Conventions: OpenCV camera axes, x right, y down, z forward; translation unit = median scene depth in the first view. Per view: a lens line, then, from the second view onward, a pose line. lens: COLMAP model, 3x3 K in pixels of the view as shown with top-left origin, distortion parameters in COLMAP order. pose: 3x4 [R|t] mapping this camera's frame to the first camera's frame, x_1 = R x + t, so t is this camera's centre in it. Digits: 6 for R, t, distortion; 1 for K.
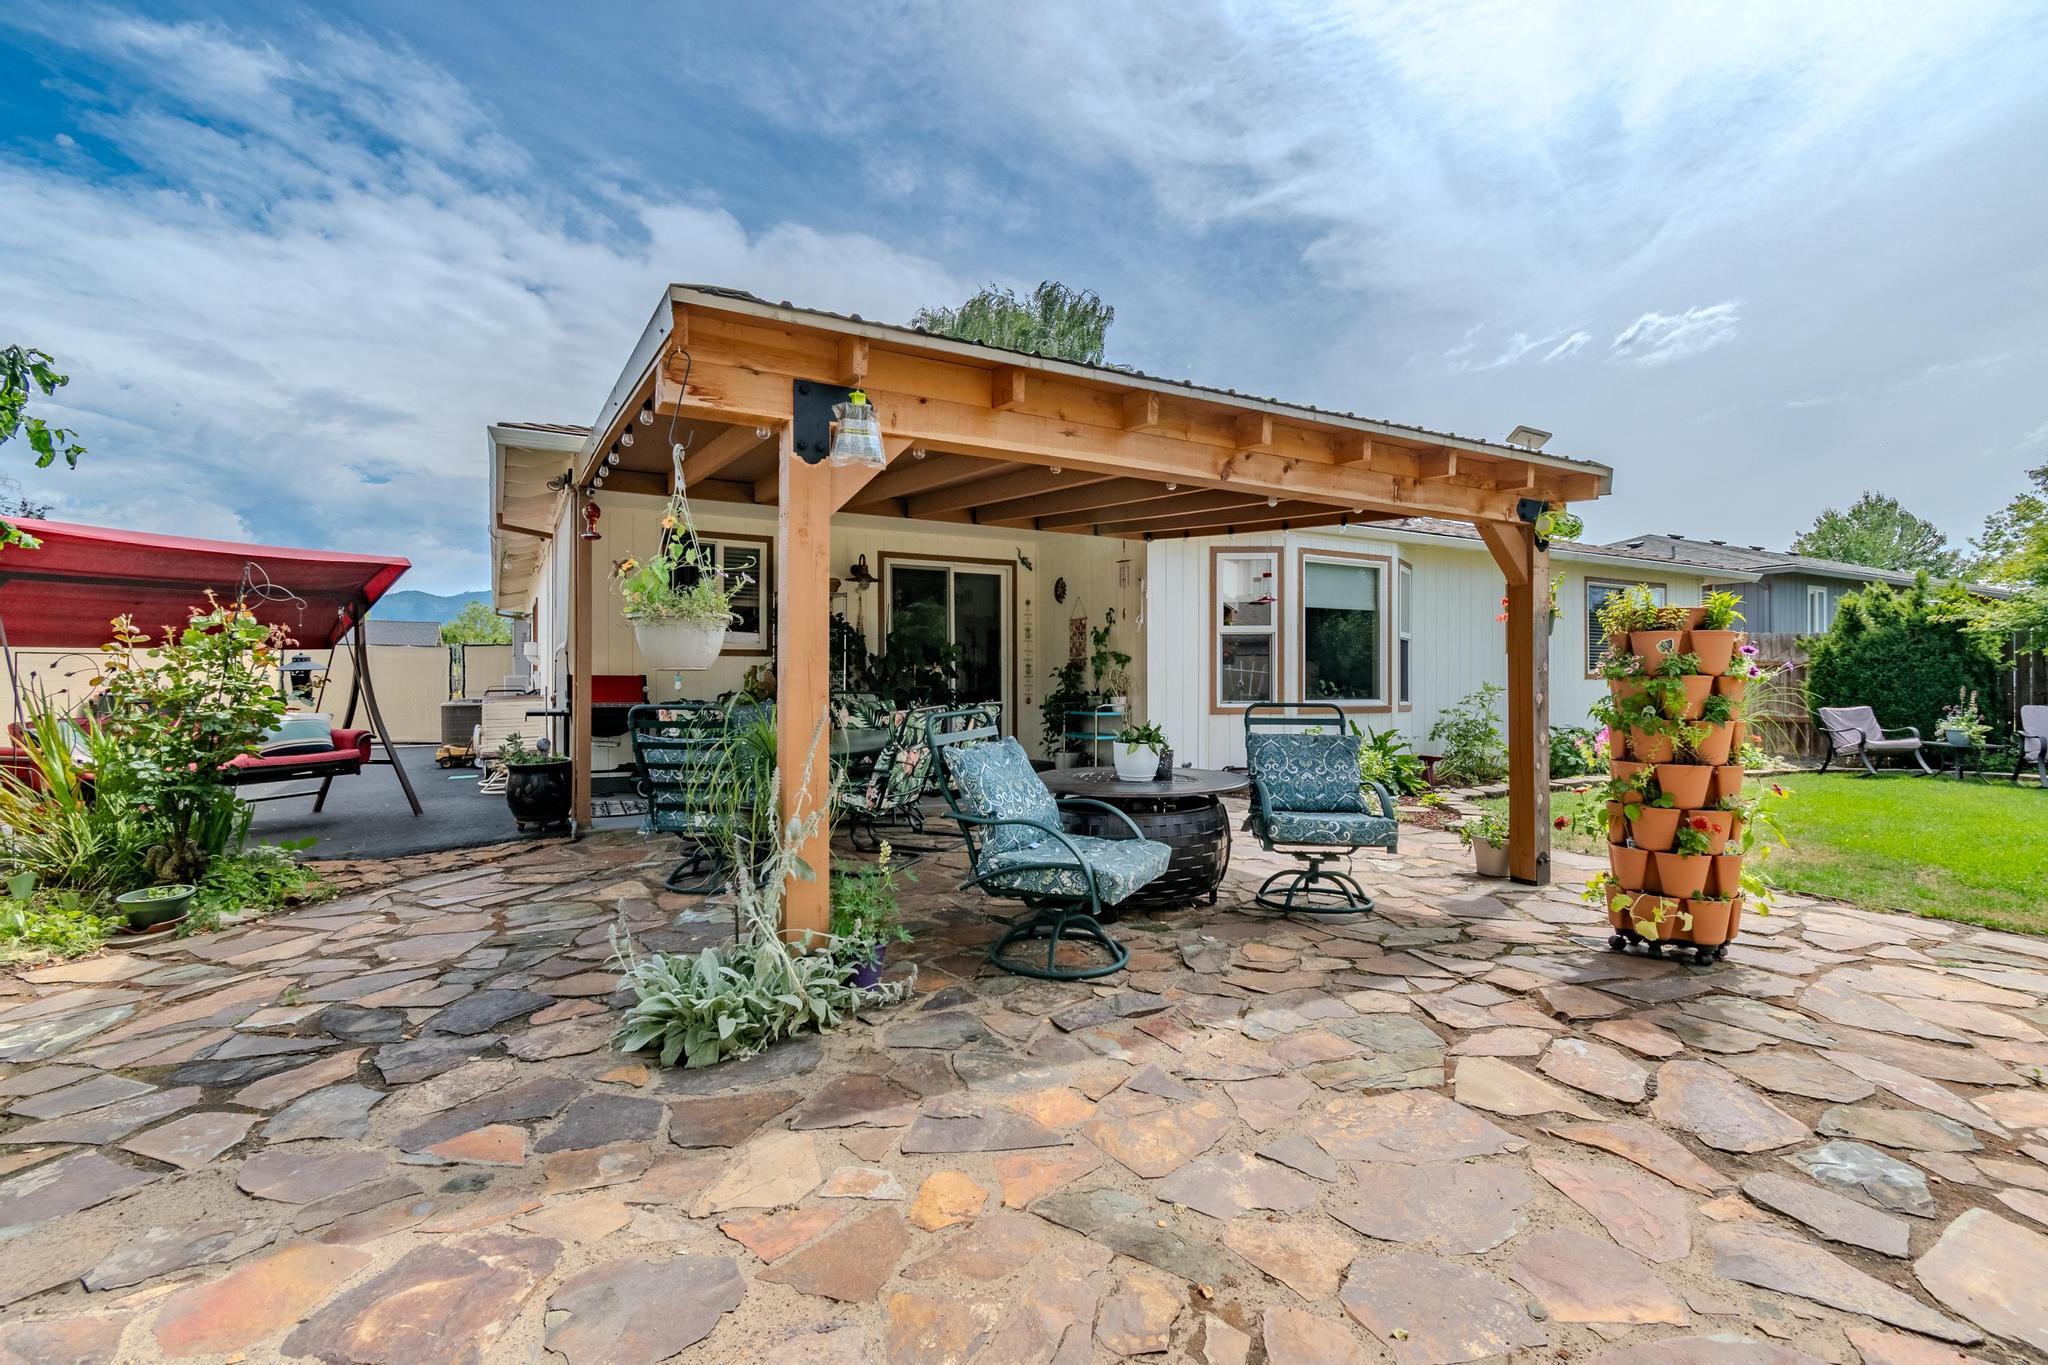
lens RADIAL K [[963.1, 0, 1025.2], [0, 963.1, 687.2], [0, 0, 1]] dist [0.003059, -0.000312]
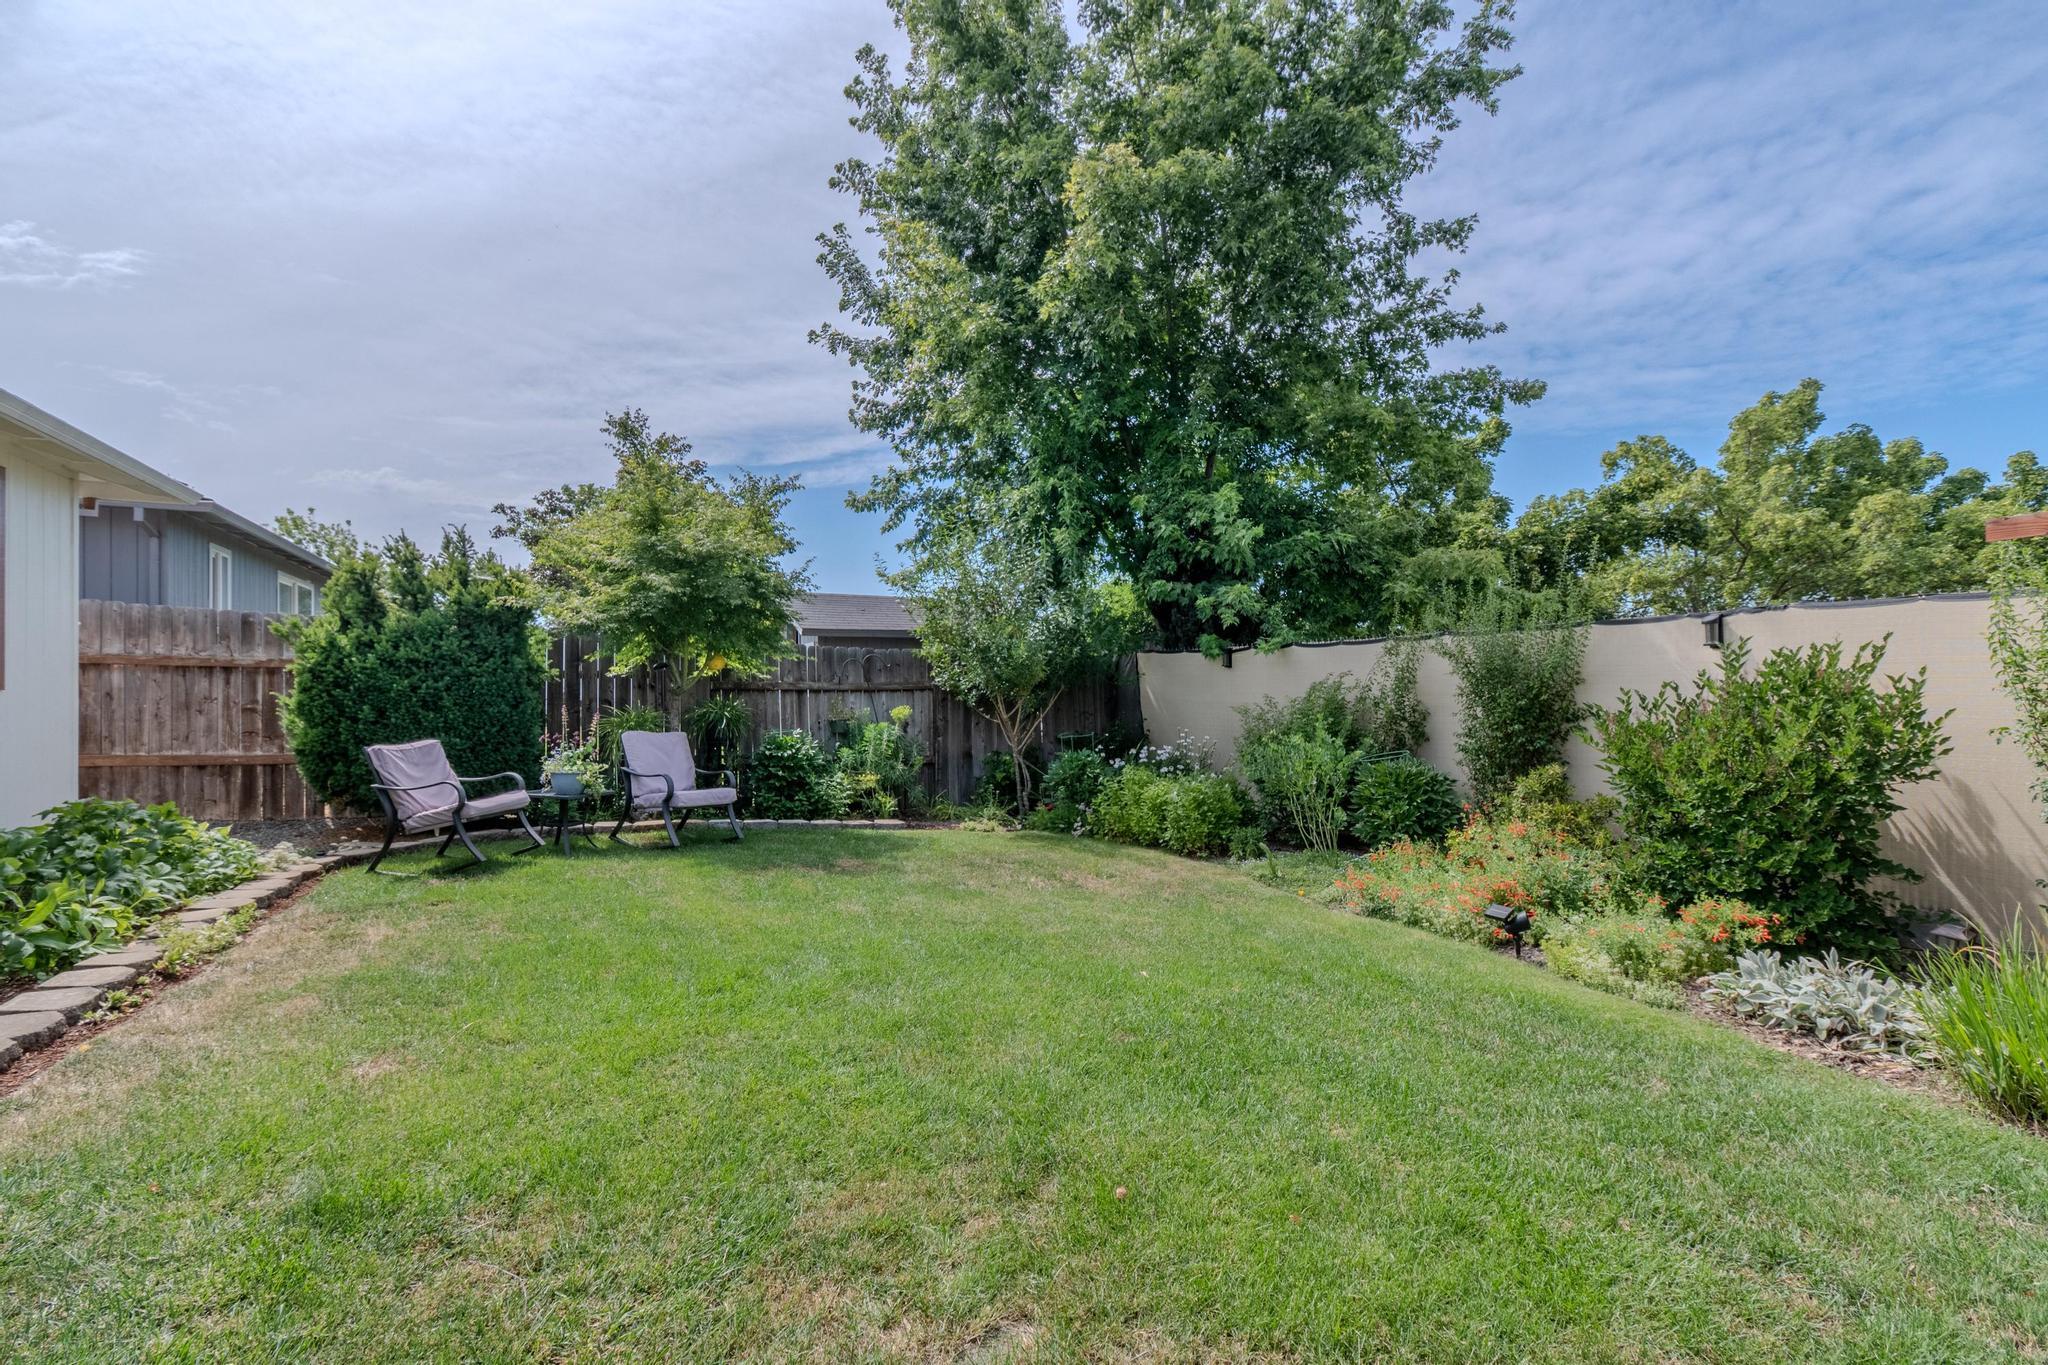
lens RADIAL K [[963.1, 0, 1038.8], [0, 963.1, 687.9], [0, 0, 1]] dist [0.003059, -0.000312]
pose [[0.072992, 0.004635, 0.997322, 0.305580], [0.001475, 0.999988, -0.004755, -0.008101], [-0.997331, 0.001818, 0.072985, 0.574742]]
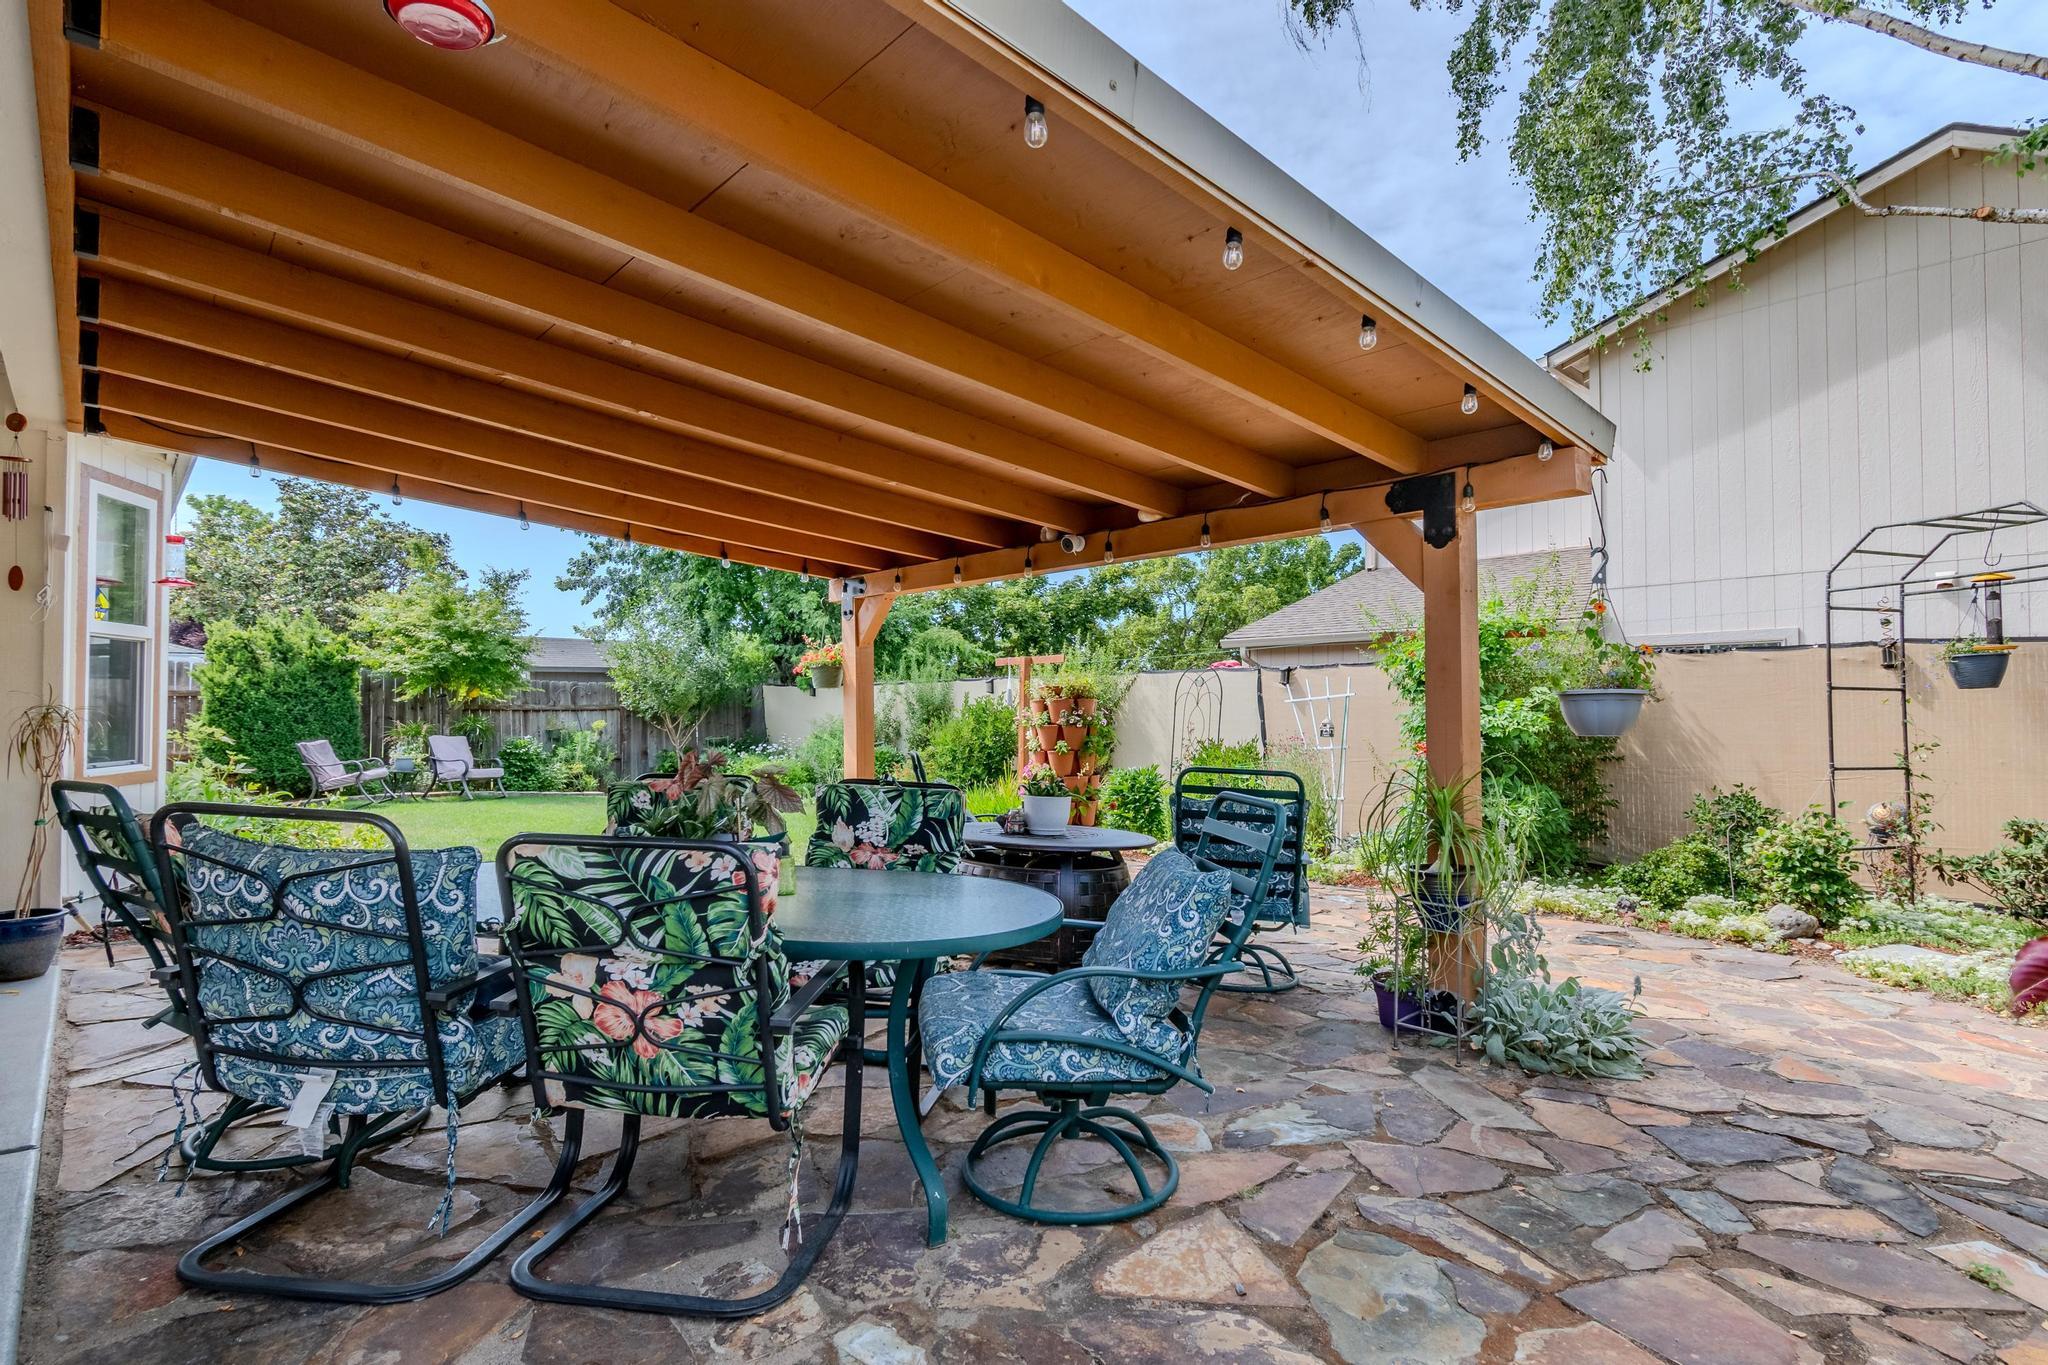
lens RADIAL K [[1010.0, 0, 1046.1], [0, 1010.0, 696.3], [0, 0, 1]] dist [0.001558, -0.000619]
pose [[-0.243596, 0.009917, 0.969826, -0.356290], [0.000705, 0.999949, -0.010048, -0.015184], [-0.969877, -0.001763, -0.243591, 0.500827]]
